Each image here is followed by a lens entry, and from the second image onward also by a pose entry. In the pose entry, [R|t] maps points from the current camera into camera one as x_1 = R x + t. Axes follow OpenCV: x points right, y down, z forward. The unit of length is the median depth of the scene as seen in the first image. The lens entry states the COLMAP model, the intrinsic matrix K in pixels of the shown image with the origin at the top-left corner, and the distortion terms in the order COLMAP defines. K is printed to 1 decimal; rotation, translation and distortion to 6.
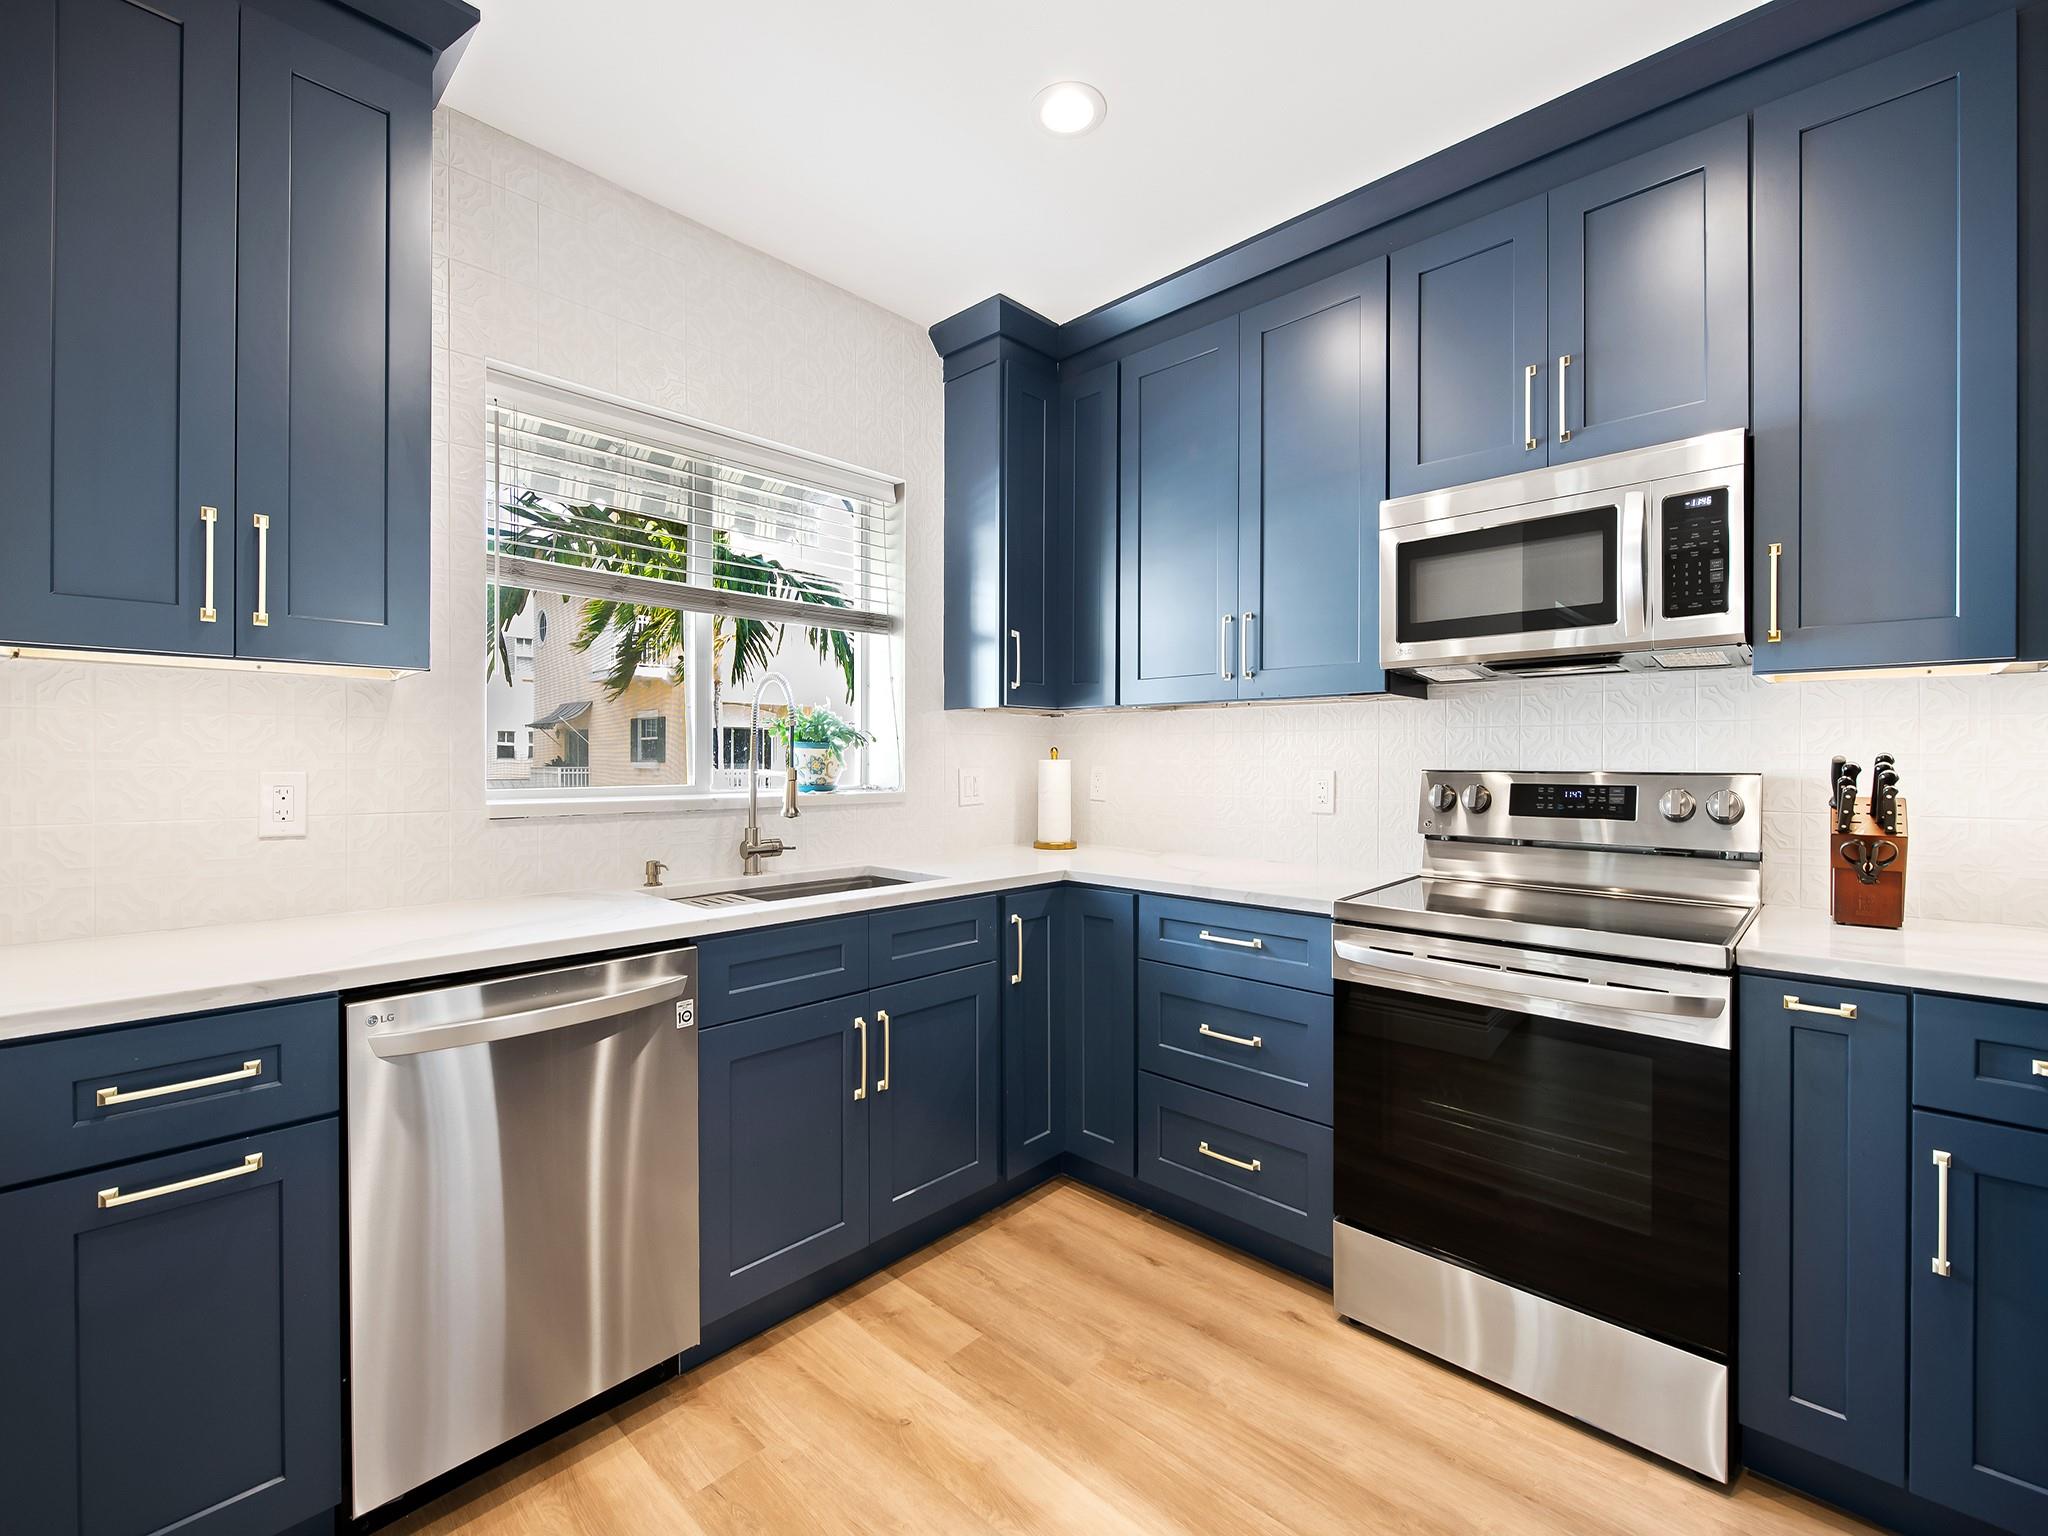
lens RADIAL K [[877.0, 0, 1028.4], [0, 877.0, 762.3], [0, 0, 1]] dist [0.003347, -0.005153]
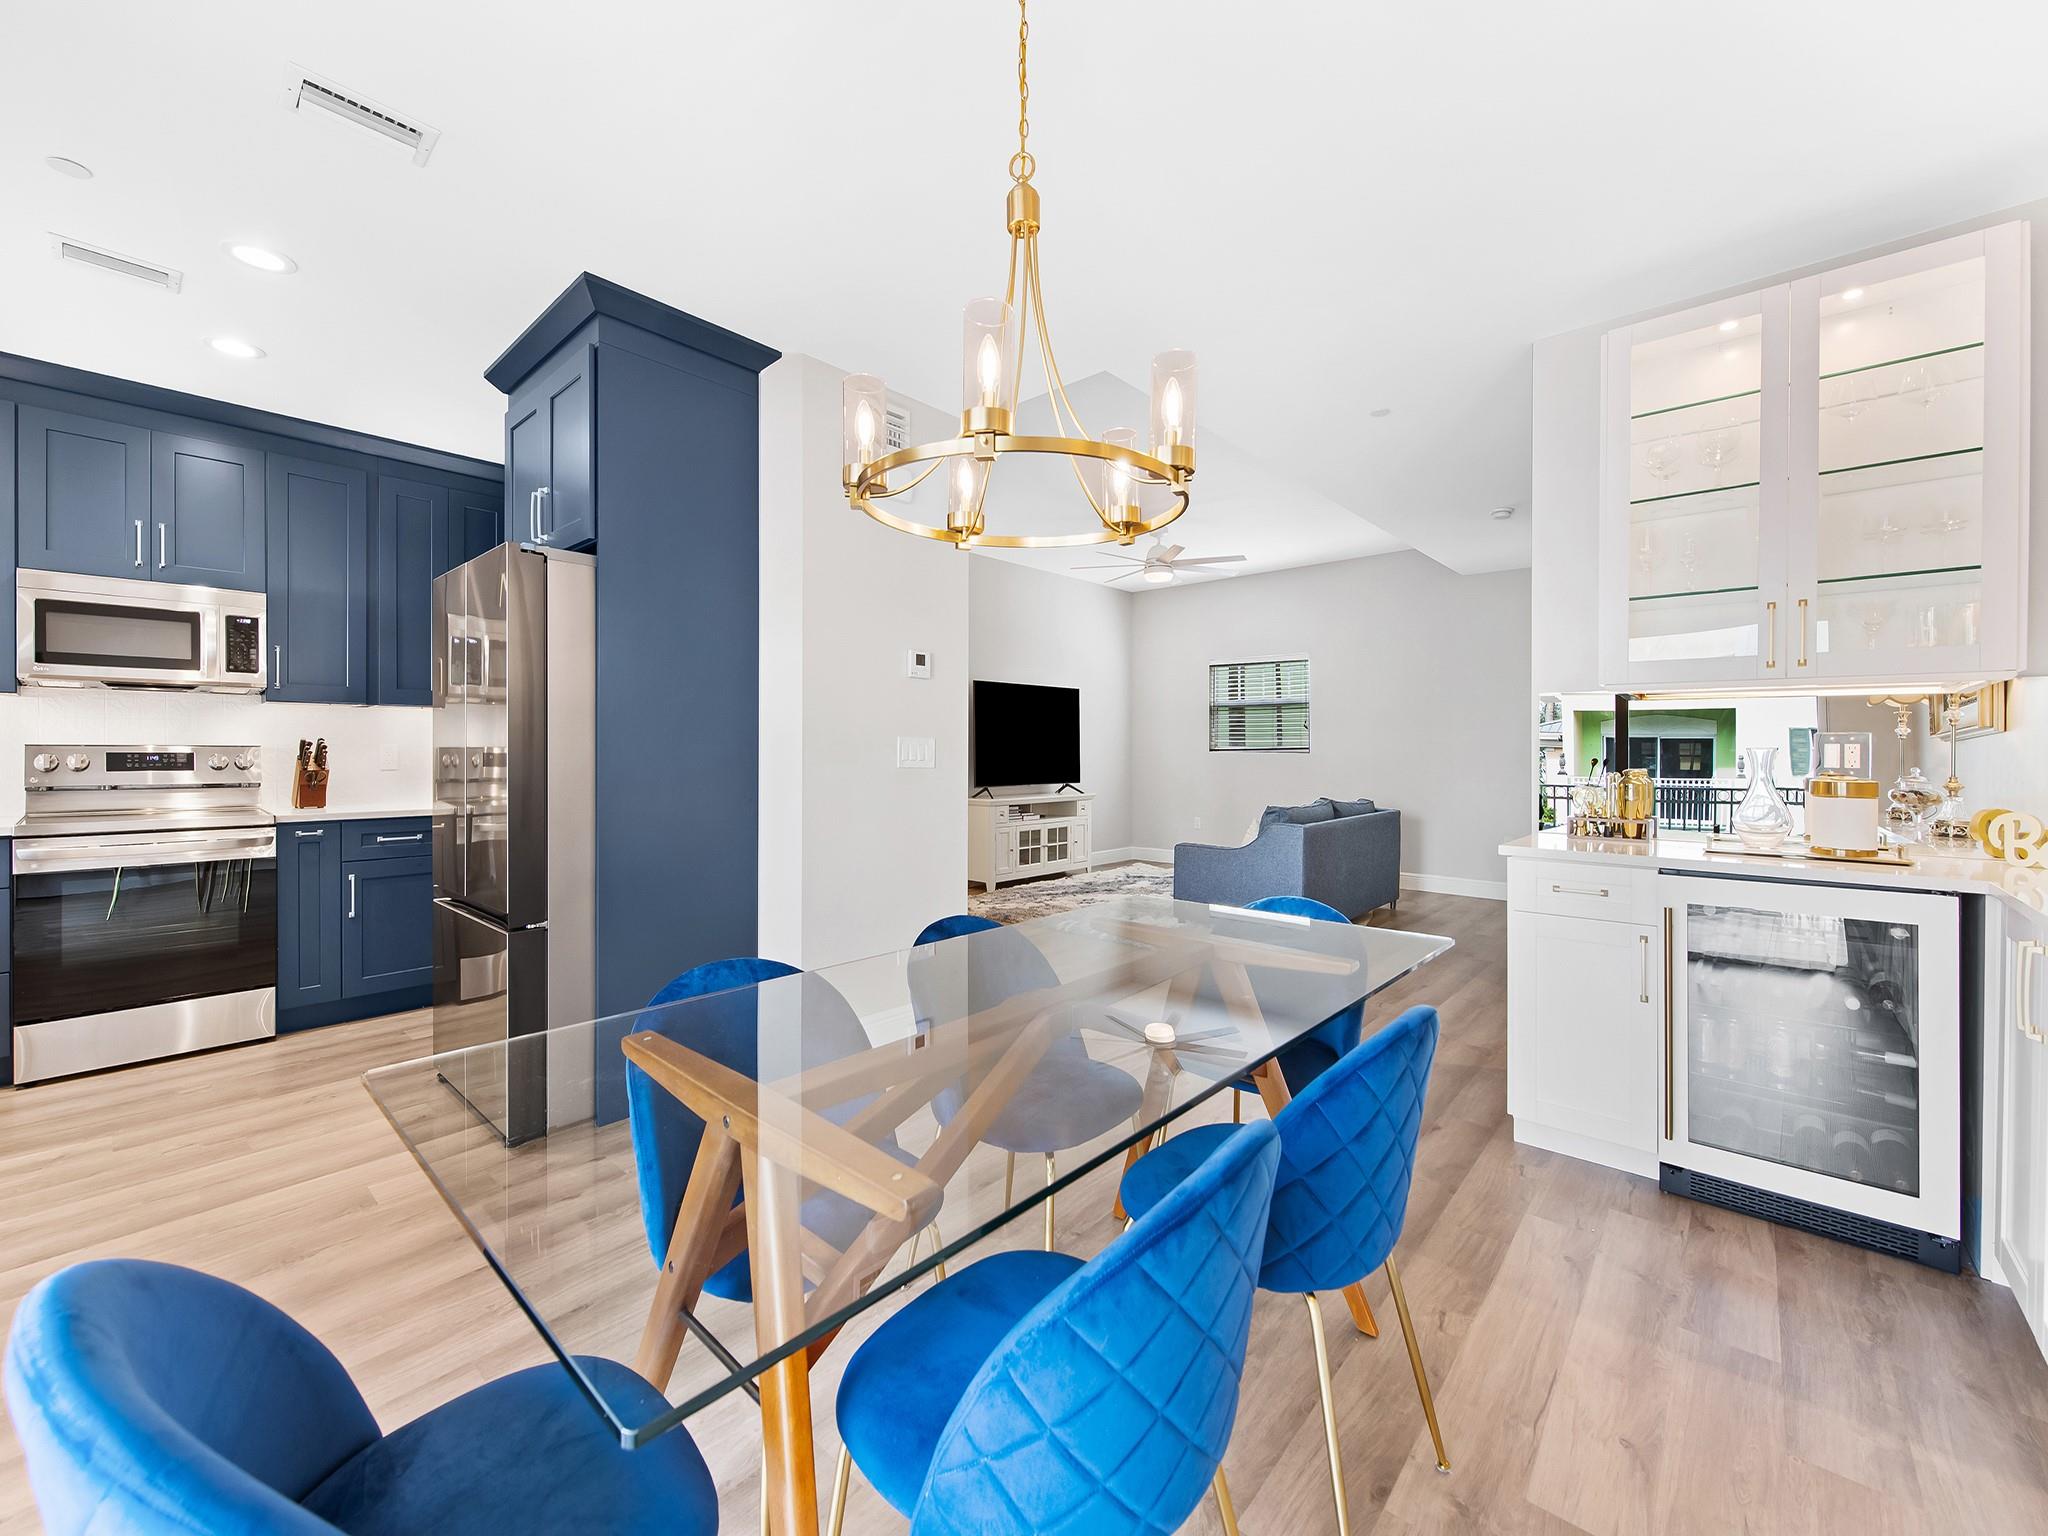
lens RADIAL K [[822.7, 0, 1027.1], [0, 822.7, 753.7], [0, 0, 1]] dist [-0.002137, -0.000544]
pose [[-0.036485, -0.003690, 0.999327, -1.142809], [-0.000935, 0.999993, 0.003659, 0.020842], [-0.999334, -0.000801, -0.036488, -0.740872]]
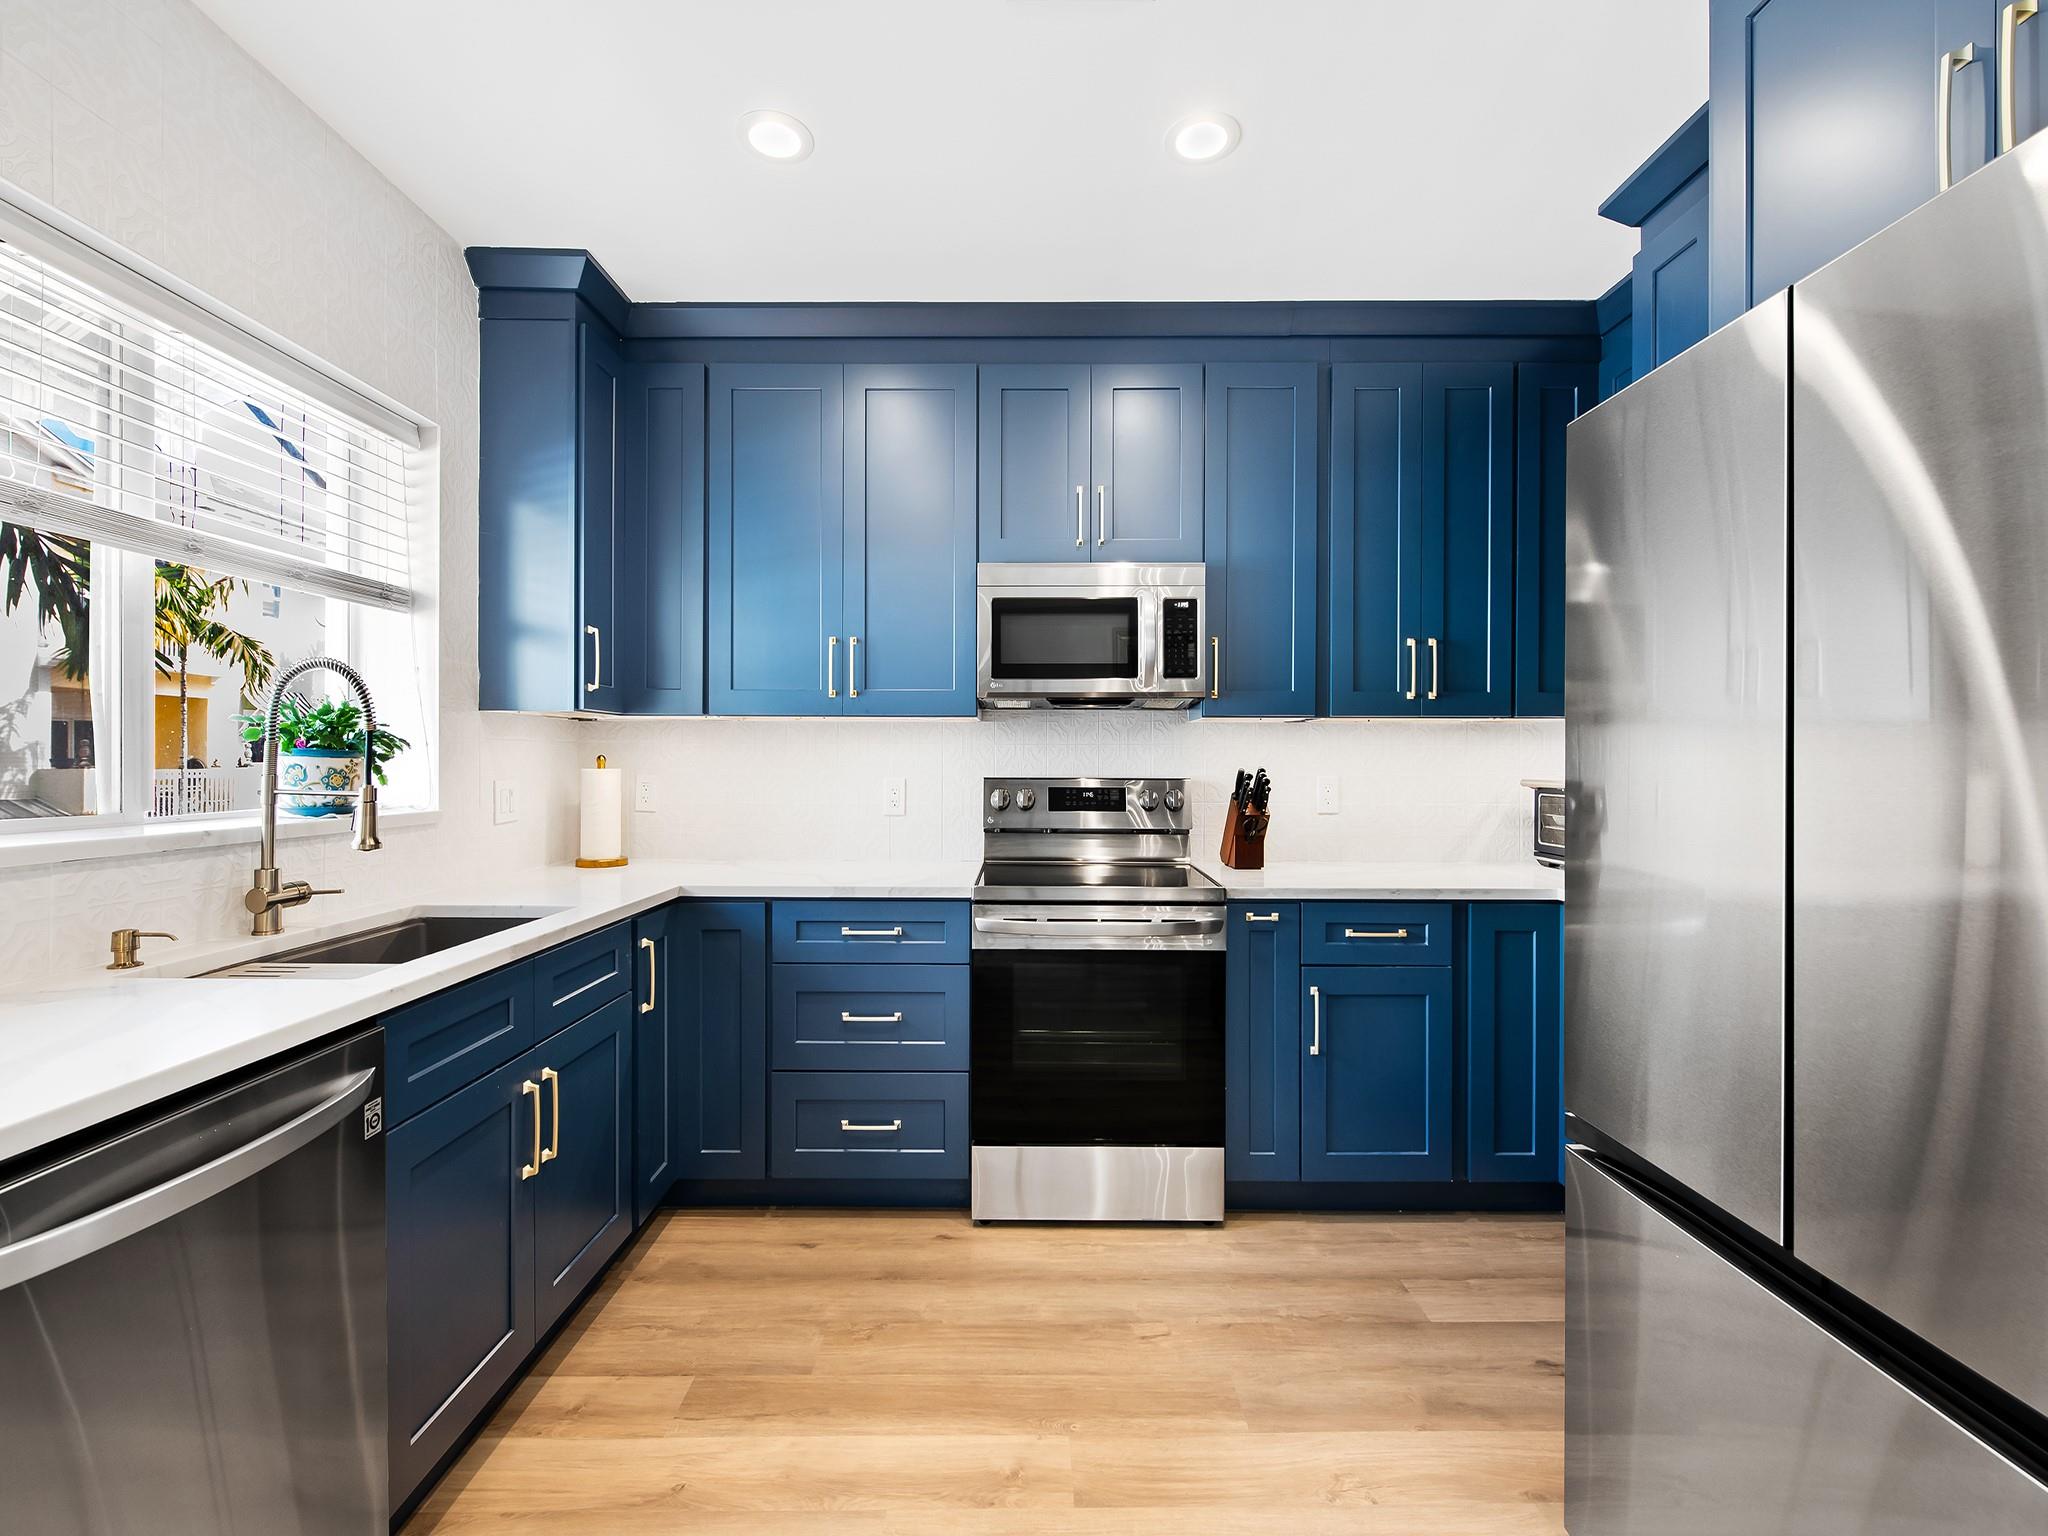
lens RADIAL K [[873.3, 0, 1020.9], [0, 873.3, 759.8], [0, 0, 1]] dist [-0.000471, -0.000751]
pose [[0.725585, 0.001337, 0.688132, -0.426073], [-0.000861, 0.999999, -0.001034, -0.017522], [-0.688132, 0.000158, 0.725585, 0.062965]]
